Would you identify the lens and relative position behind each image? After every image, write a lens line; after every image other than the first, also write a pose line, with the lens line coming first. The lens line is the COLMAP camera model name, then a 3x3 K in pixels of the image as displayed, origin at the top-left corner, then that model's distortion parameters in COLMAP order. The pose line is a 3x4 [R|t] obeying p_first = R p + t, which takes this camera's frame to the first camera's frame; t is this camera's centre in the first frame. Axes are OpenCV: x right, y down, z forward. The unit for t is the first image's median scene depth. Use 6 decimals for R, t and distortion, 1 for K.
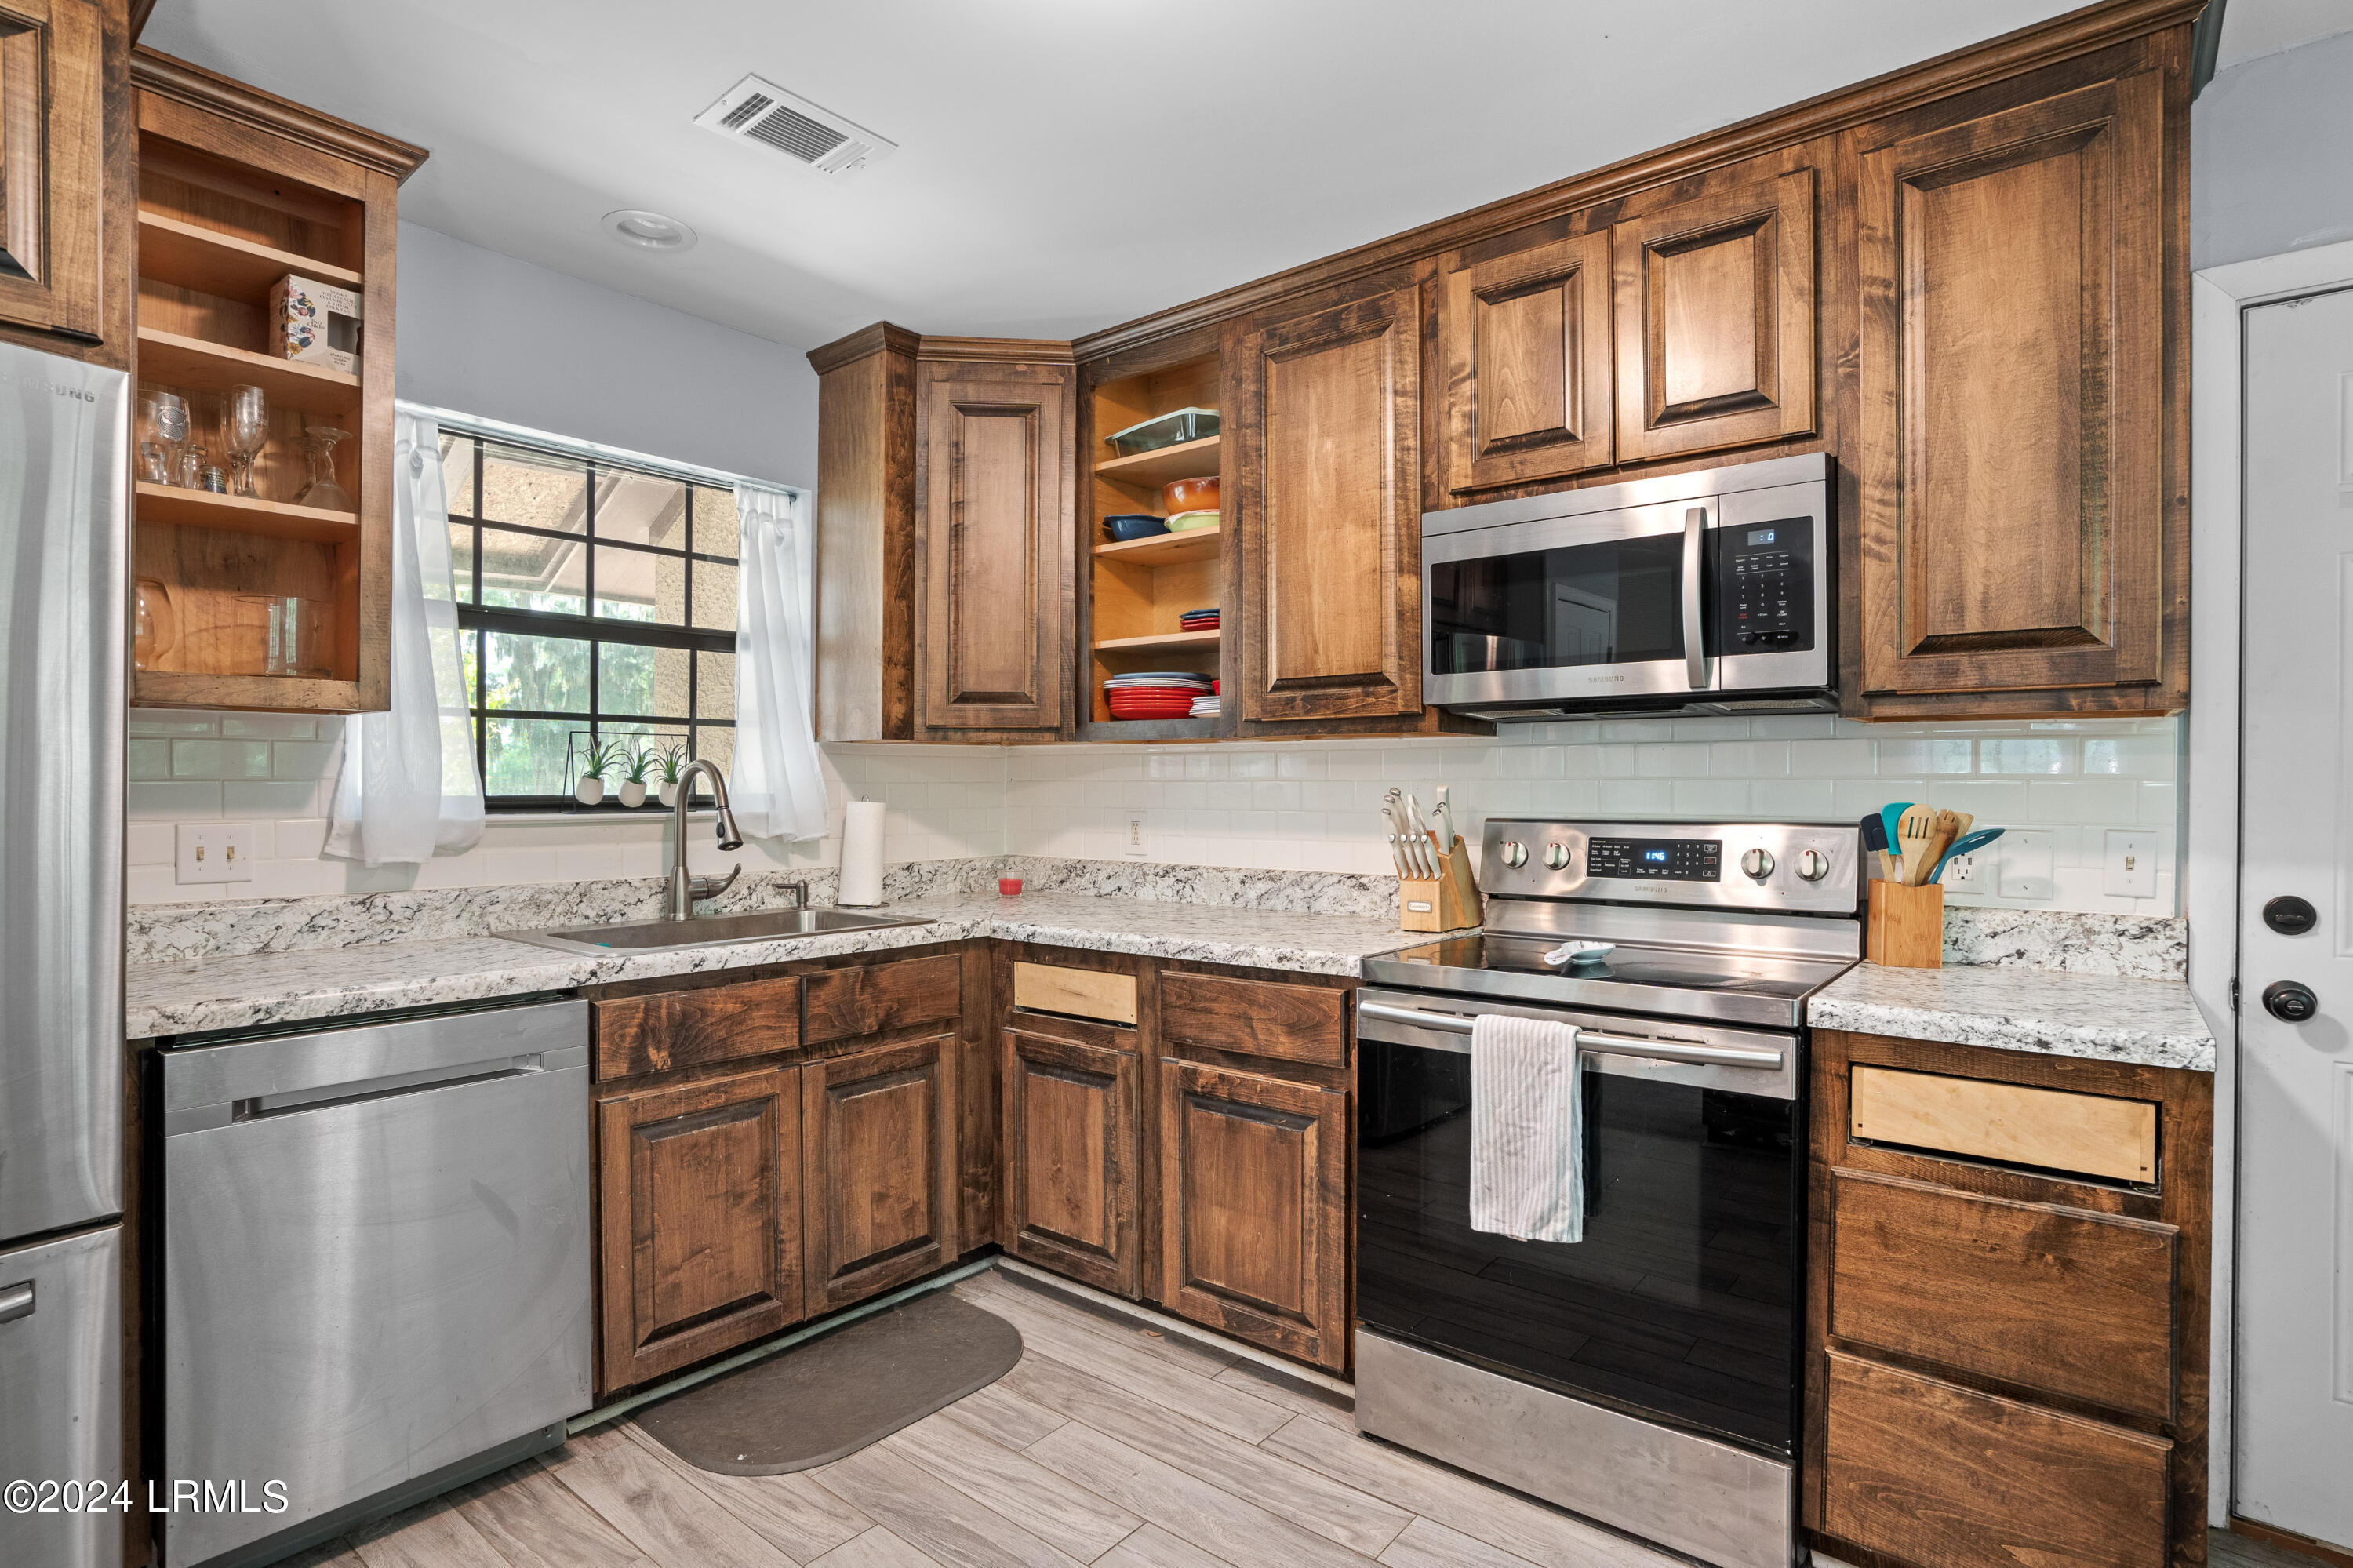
lens RADIAL K [[1178.2, 0, 1169.8], [0, 1178.2, 783.8], [0, 0, 1]] dist [-0.048505, 0.022289]
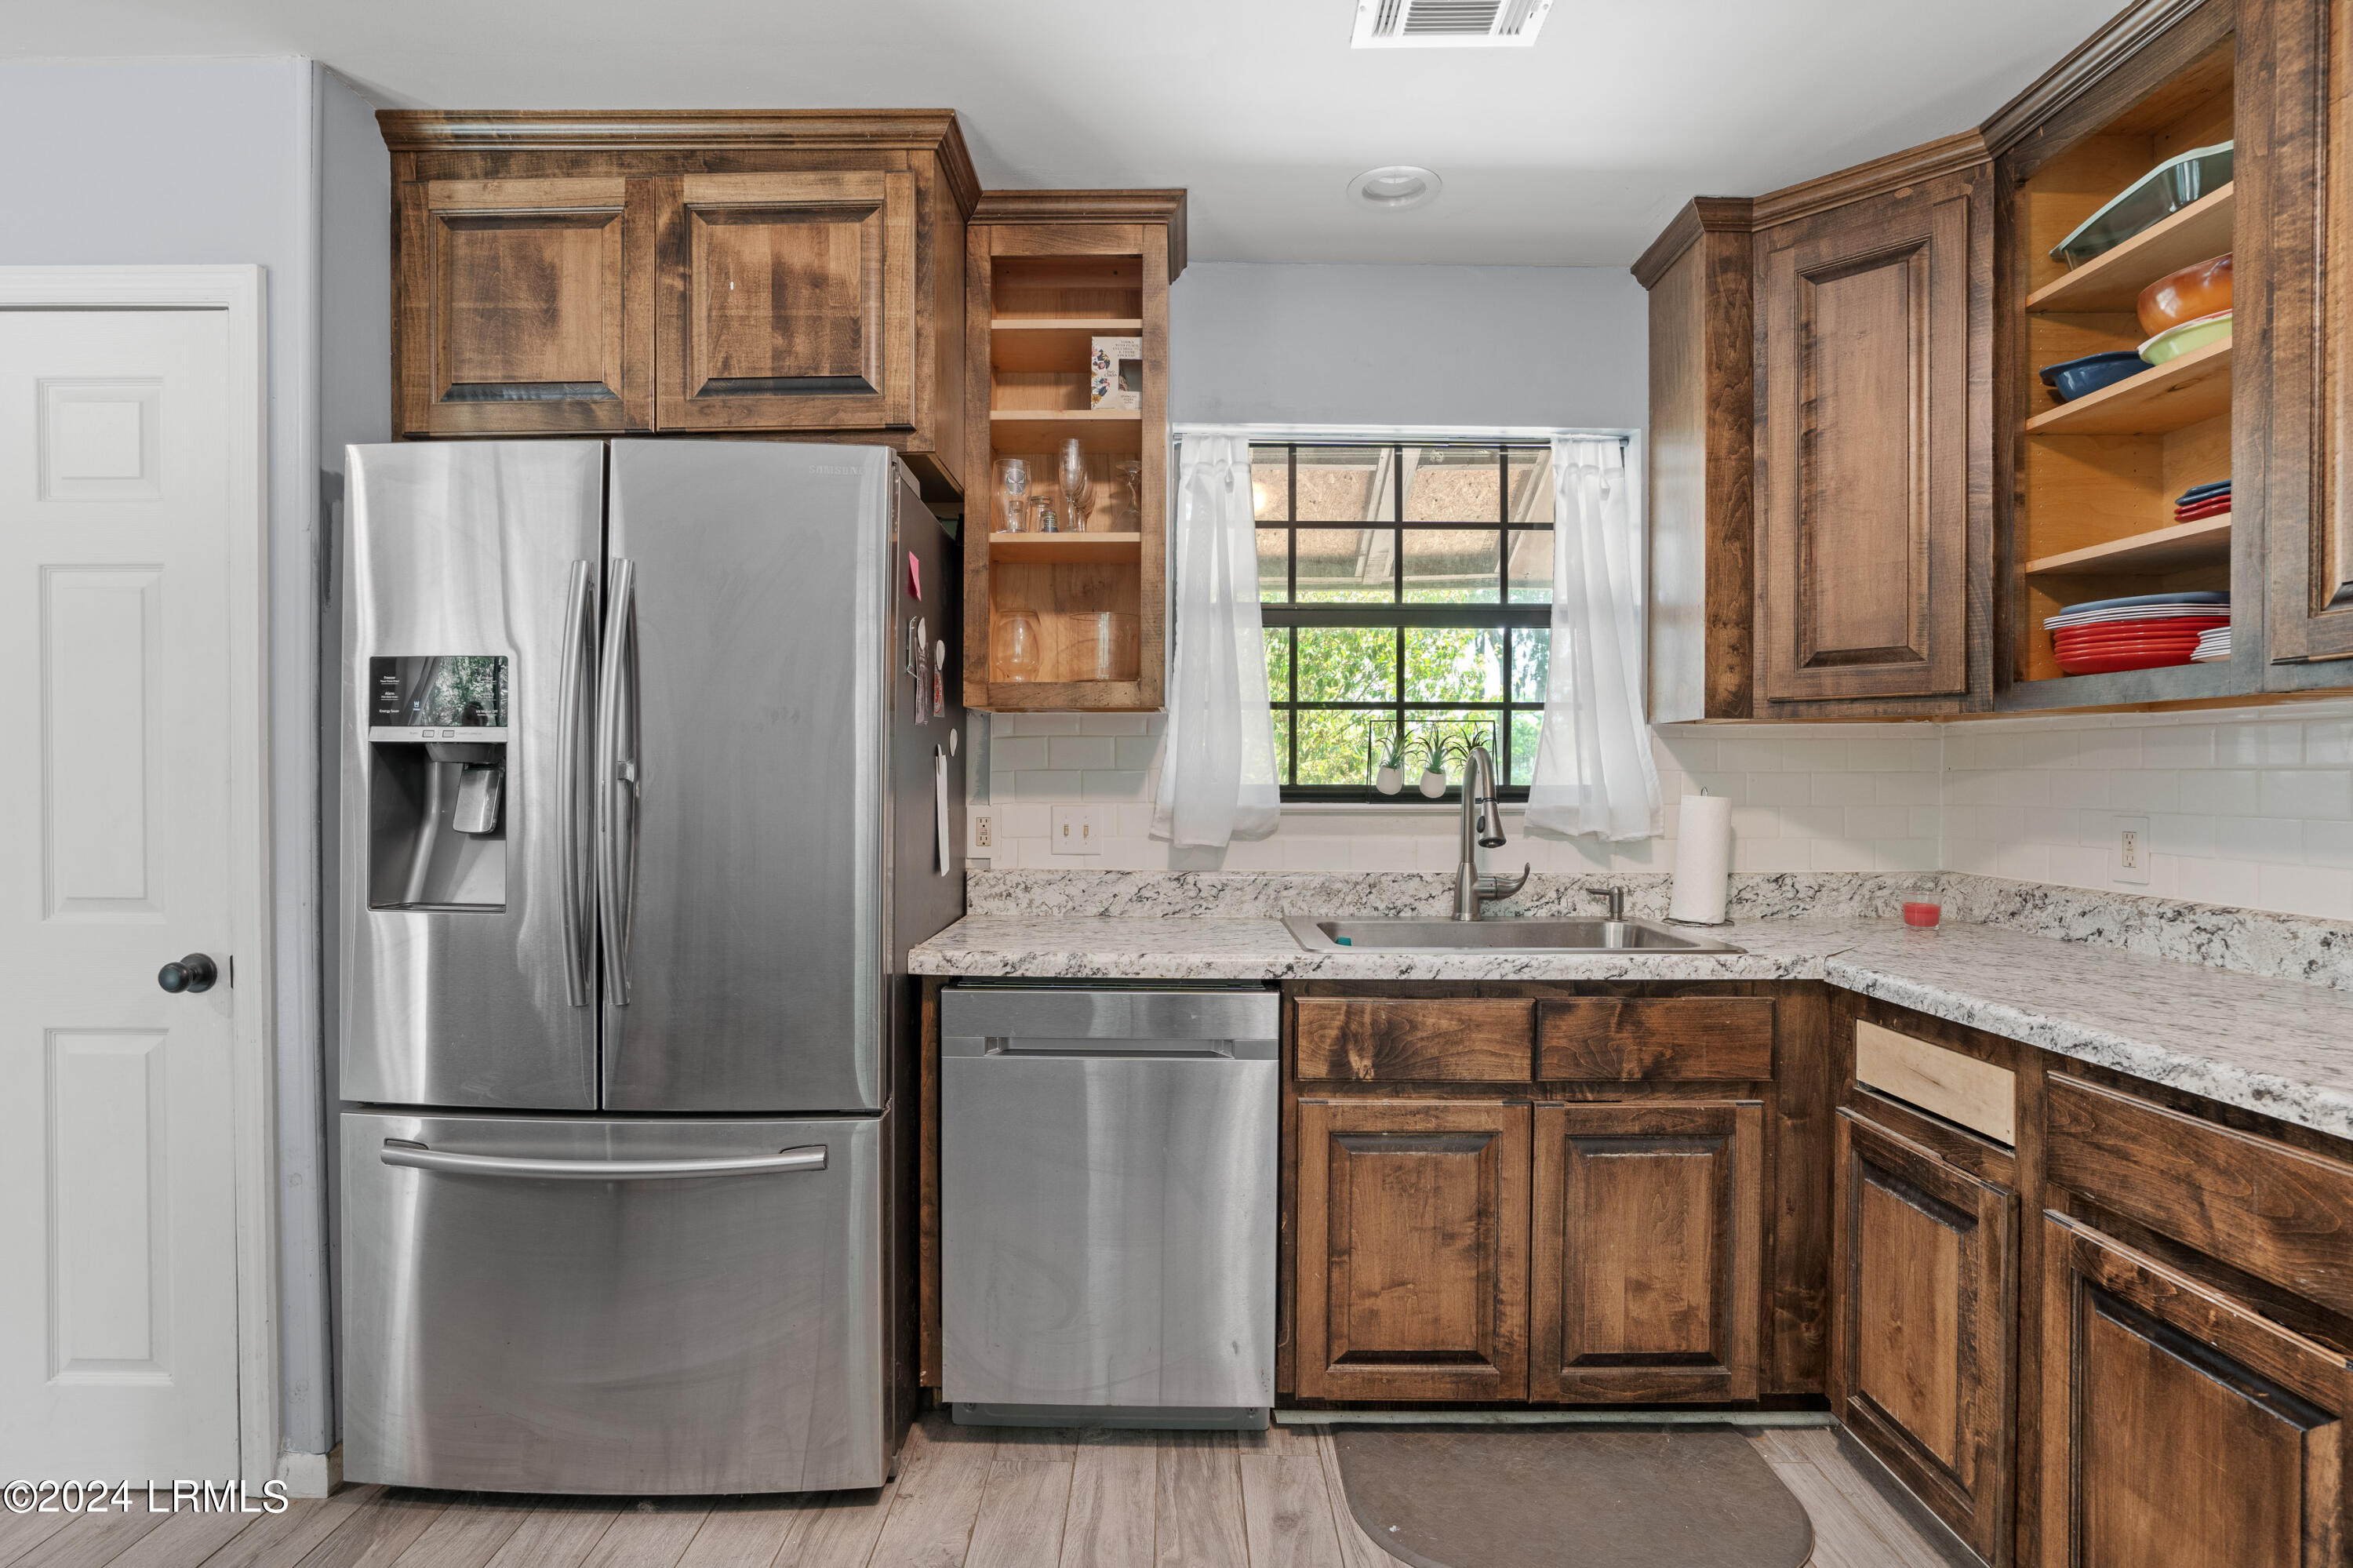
lens RADIAL K [[1178.2, 0, 1171.2], [0, 1178.2, 785.3], [0, 0, 1]] dist [-0.048505, 0.022289]
pose [[0.631706, 0.007062, -0.775176, 0.180949], [-0.000661, 0.999963, 0.008572, 0.001844], [0.775208, -0.004903, 0.631687, 0.266499]]
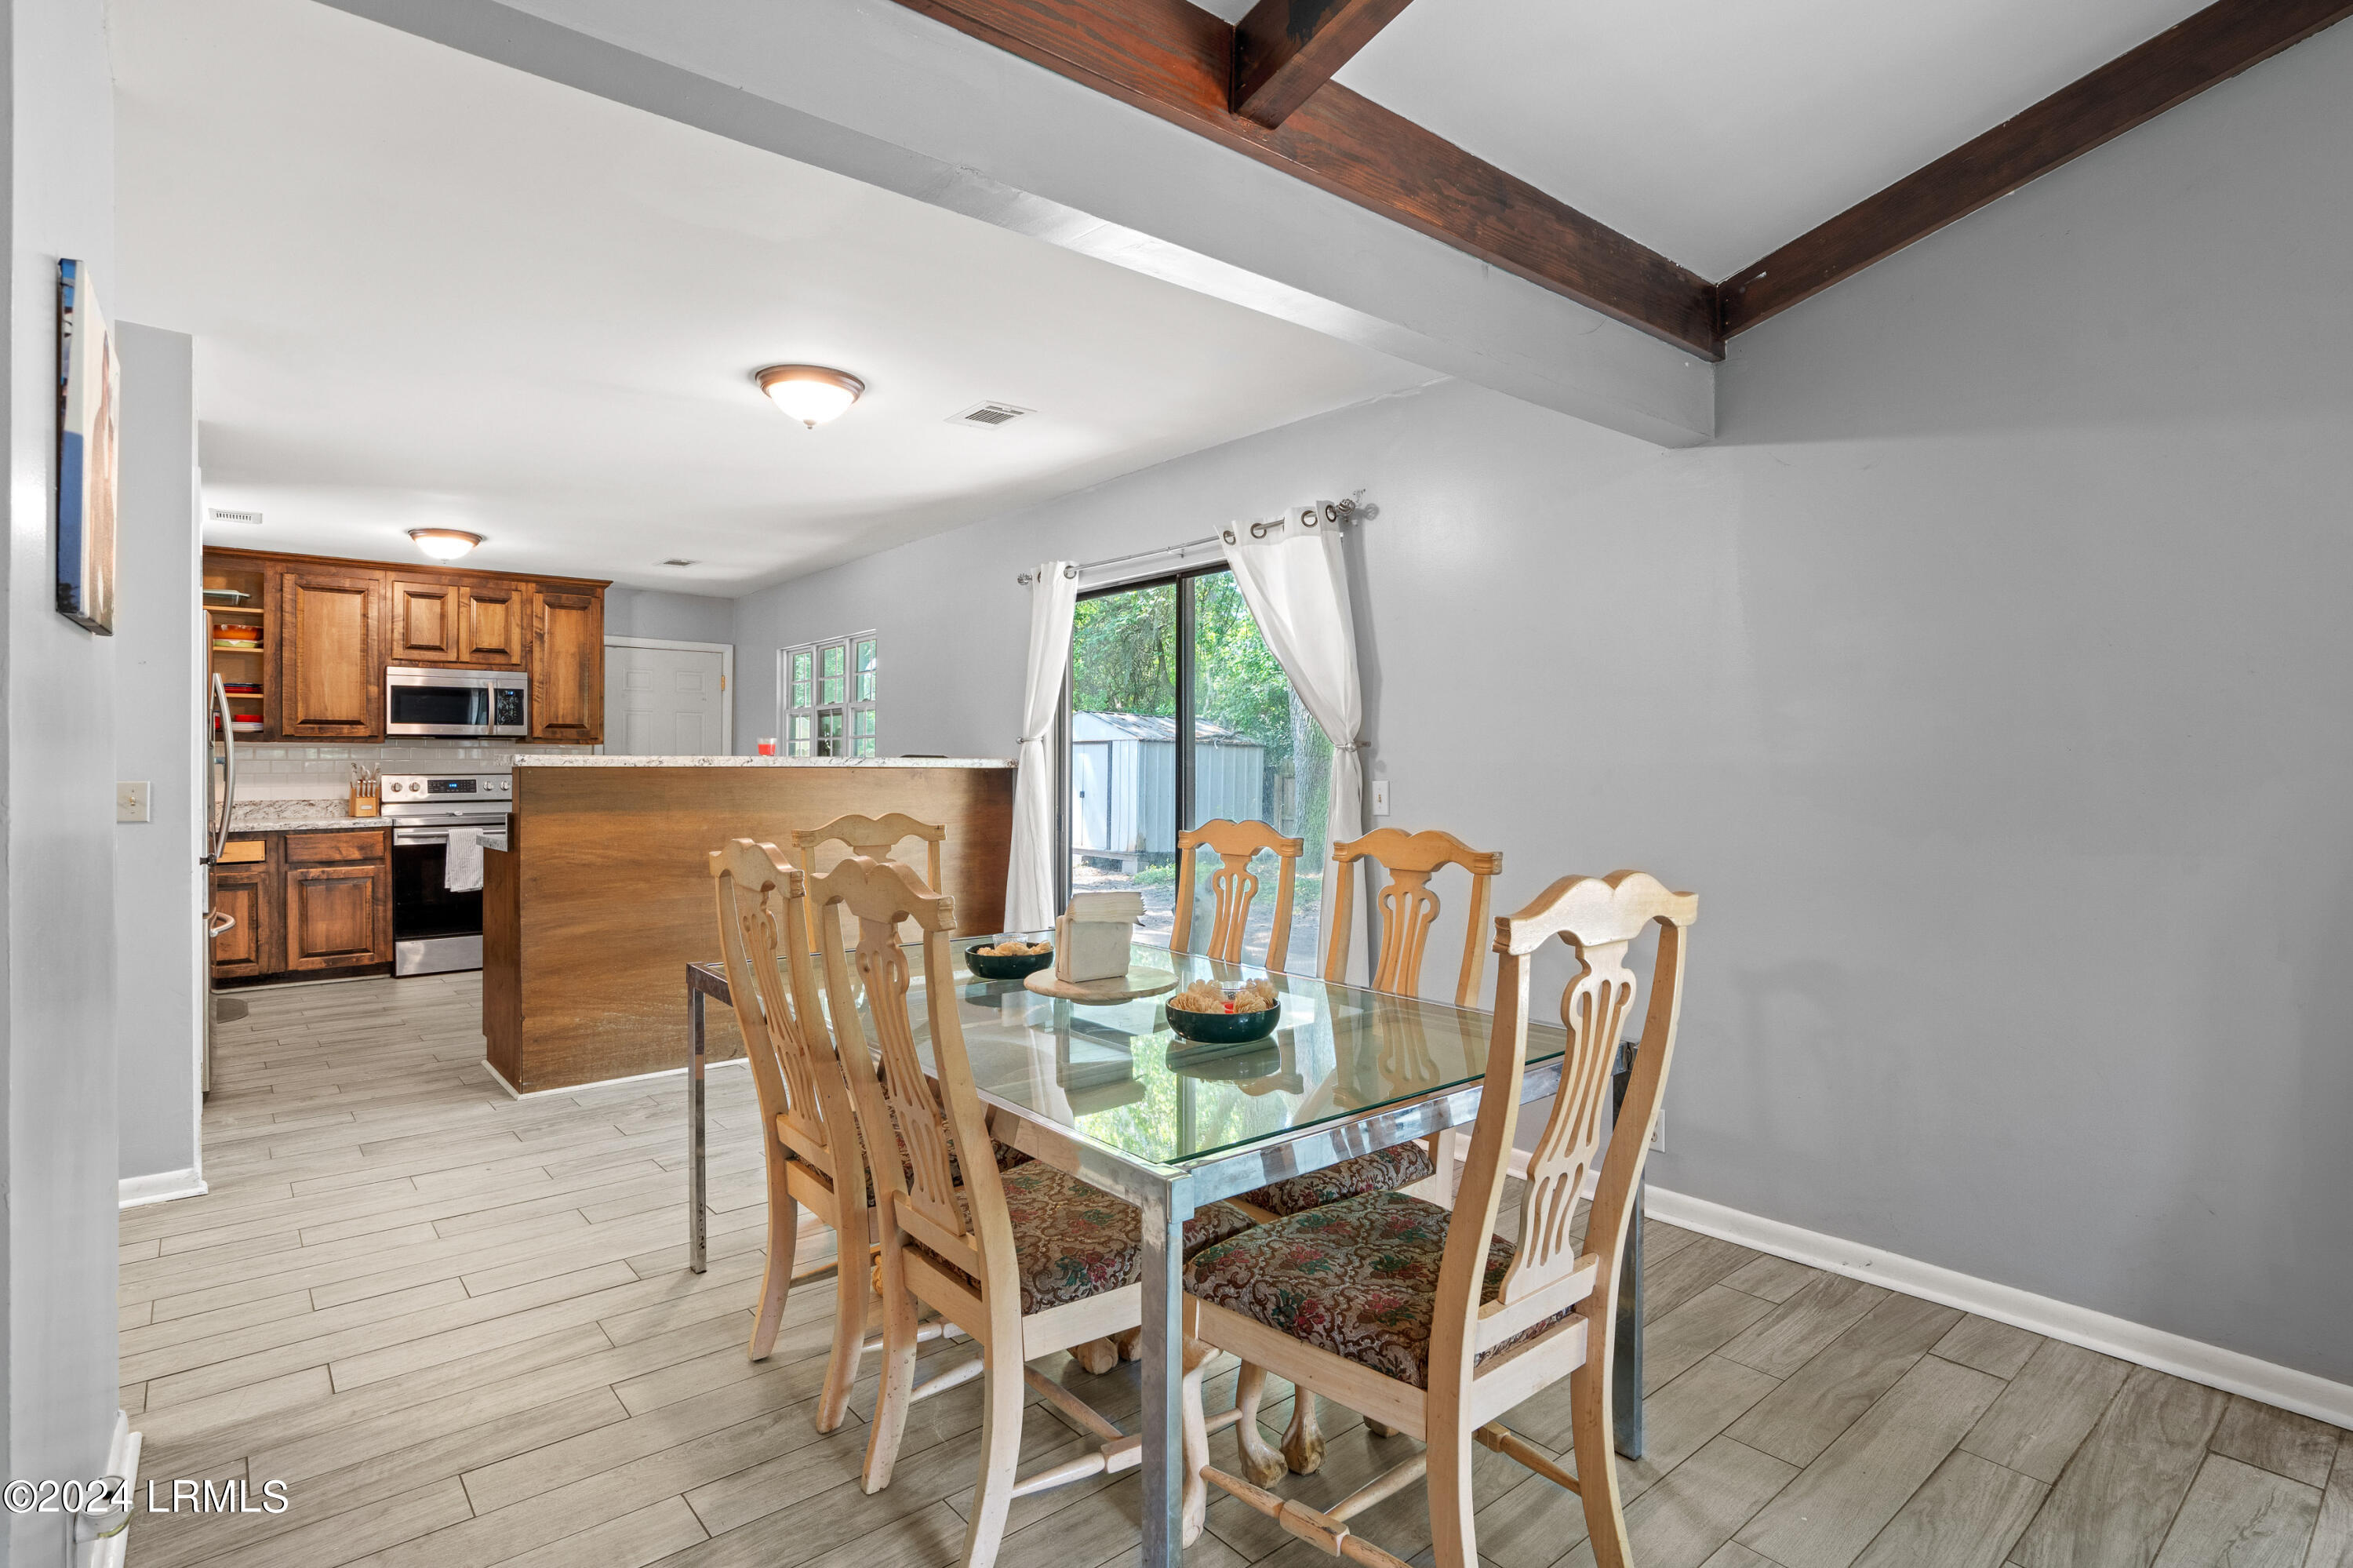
lens RADIAL K [[1178.2, 0, 1165.5], [0, 1178.2, 756.2], [0, 0, 1]] dist [-0.048505, 0.022289]
pose [[0.179766, 0.006735, 0.983686, -2.201048], [0.002046, 0.999972, -0.007220, 0.011651], [-0.983707, 0.003311, 0.179747, -1.355694]]
